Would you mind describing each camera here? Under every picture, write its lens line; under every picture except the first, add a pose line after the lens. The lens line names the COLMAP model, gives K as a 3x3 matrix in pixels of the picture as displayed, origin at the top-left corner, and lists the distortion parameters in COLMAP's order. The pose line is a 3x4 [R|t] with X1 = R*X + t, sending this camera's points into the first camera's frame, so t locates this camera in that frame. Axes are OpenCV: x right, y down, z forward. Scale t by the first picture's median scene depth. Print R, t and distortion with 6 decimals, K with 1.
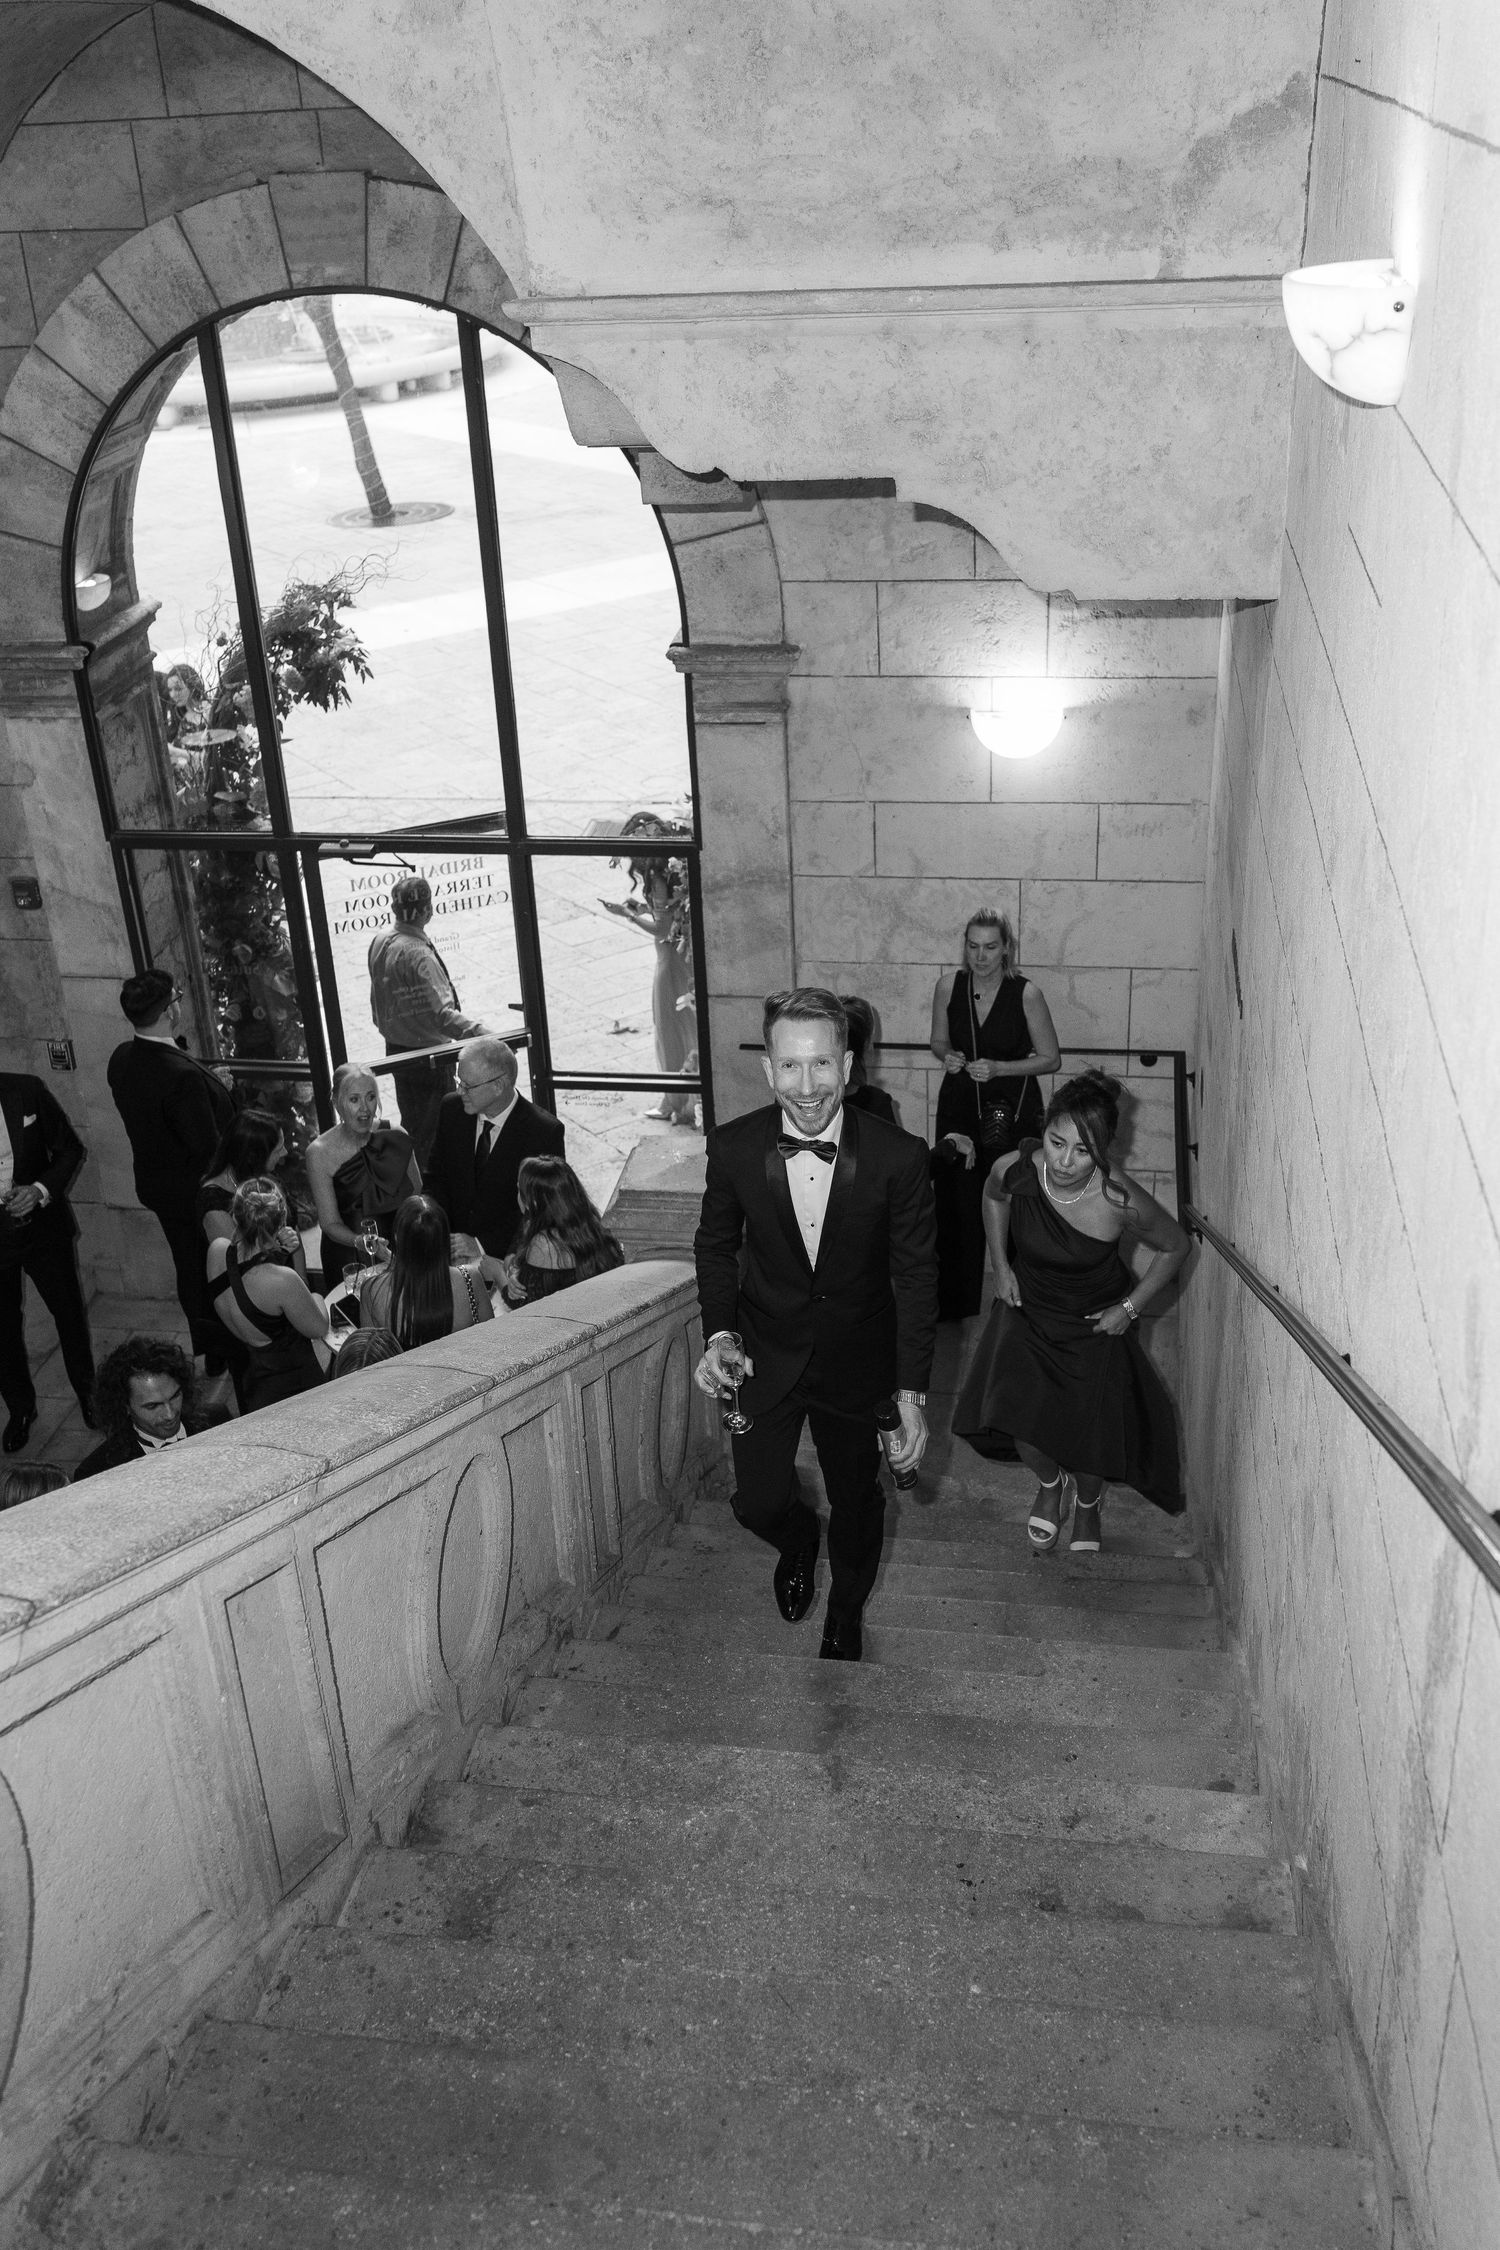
lens RADIAL K [[2216.0, 0, 750.0], [0, 2216.0, 1125.0], [0, 0, 1]] dist [0.002500, -0.023042]
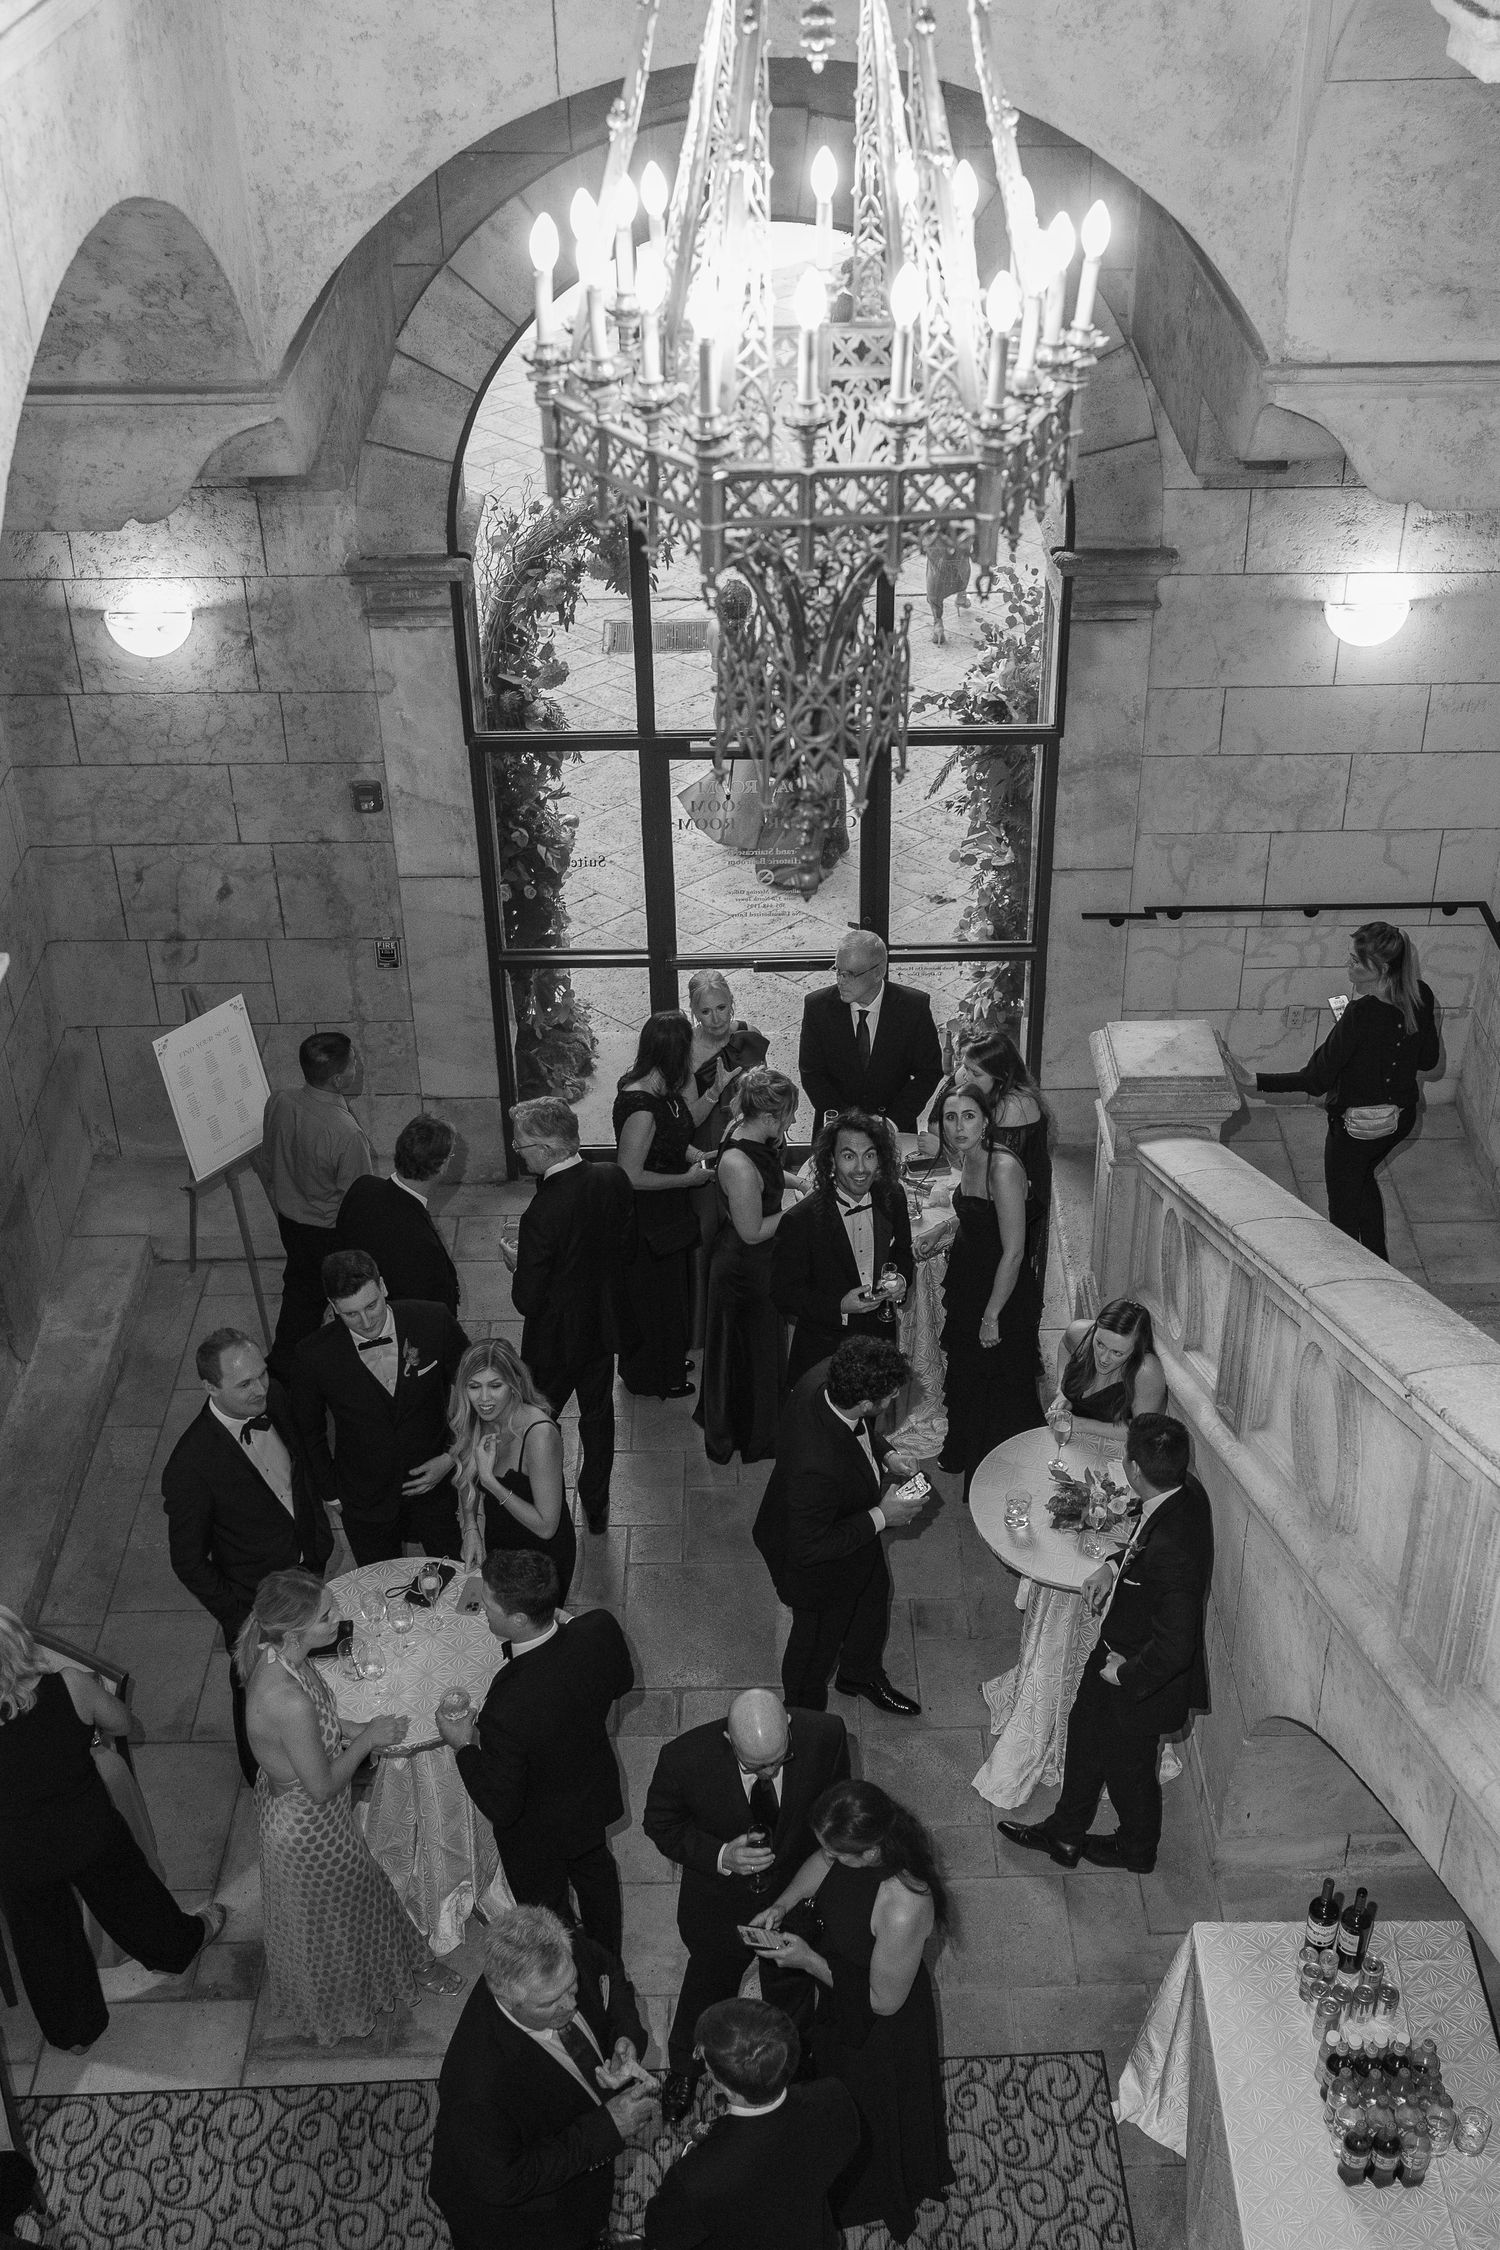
lens RADIAL K [[2612.0, 0, 750.0], [0, 2612.0, 1125.0], [0, 0, 1]] dist [0.012909, -0.038898]
pose [[0.980208, -0.070076, 0.185153, -0.426727], [0.048746, 0.991894, 0.117346, -0.096880], [-0.191875, -0.105998, 0.975678, -0.218578]]
